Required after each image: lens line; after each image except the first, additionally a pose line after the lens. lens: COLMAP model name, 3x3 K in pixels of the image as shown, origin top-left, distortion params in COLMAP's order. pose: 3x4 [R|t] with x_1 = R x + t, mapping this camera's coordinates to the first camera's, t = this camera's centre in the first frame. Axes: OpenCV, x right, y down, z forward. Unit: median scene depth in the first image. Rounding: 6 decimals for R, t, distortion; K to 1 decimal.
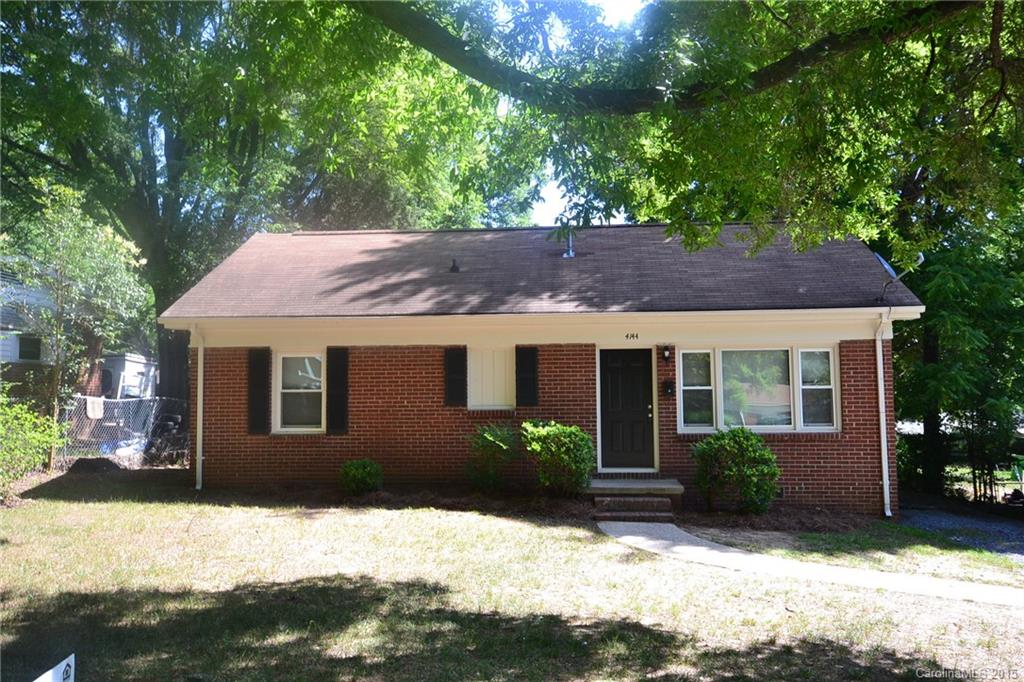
lens RADIAL K [[840.6, 0, 512.0], [0, 840.6, 341.0], [0, 0, 1]] dist [0.005739, 0.002461]
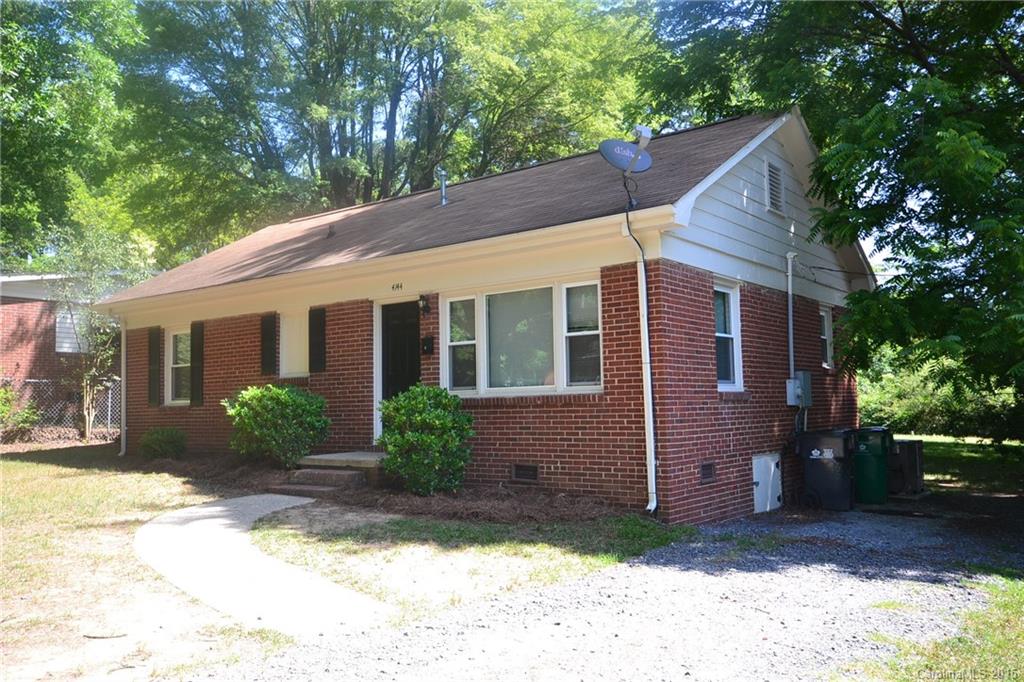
lens RADIAL K [[840.6, 0, 512.0], [0, 840.6, 341.0], [0, 0, 1]] dist [0.005739, 0.002461]
pose [[0.843512, -0.052249, -0.534562, 0.697636], [0.052296, 0.998518, -0.015076, 0.068722], [0.534558, -0.015238, 0.844995, 0.333896]]
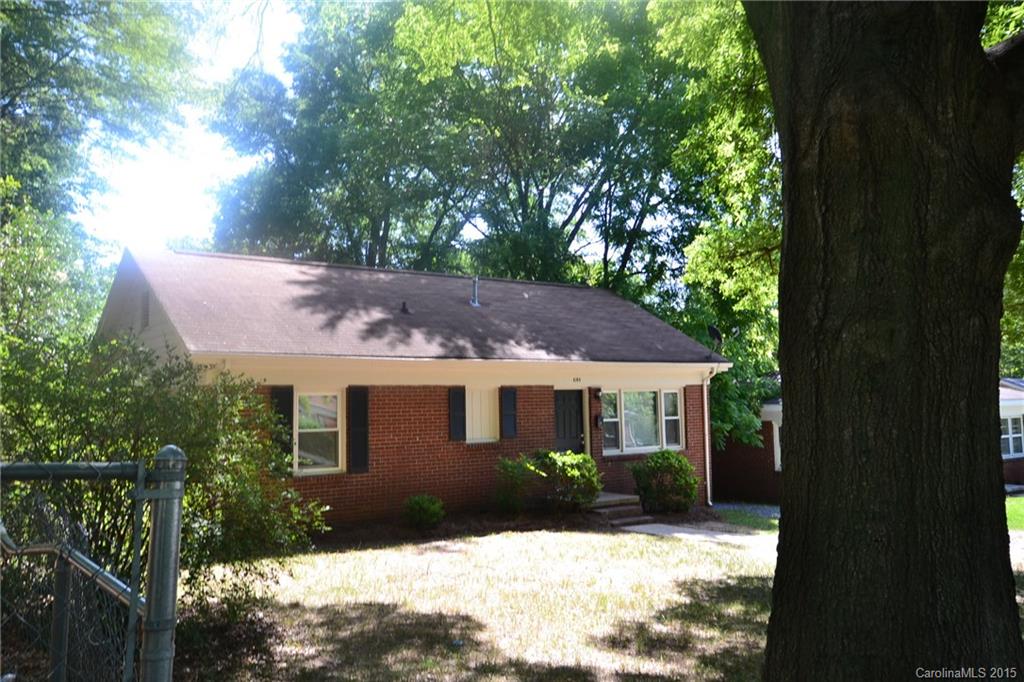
lens RADIAL K [[840.6, 0, 512.0], [0, 840.6, 341.0], [0, 0, 1]] dist [0.005739, 0.002461]
pose [[0.752172, 0.041769, 0.657641, -0.756650], [-0.035486, 0.999108, -0.022871, -0.031327], [-0.658010, -0.006134, 0.752984, 0.118079]]
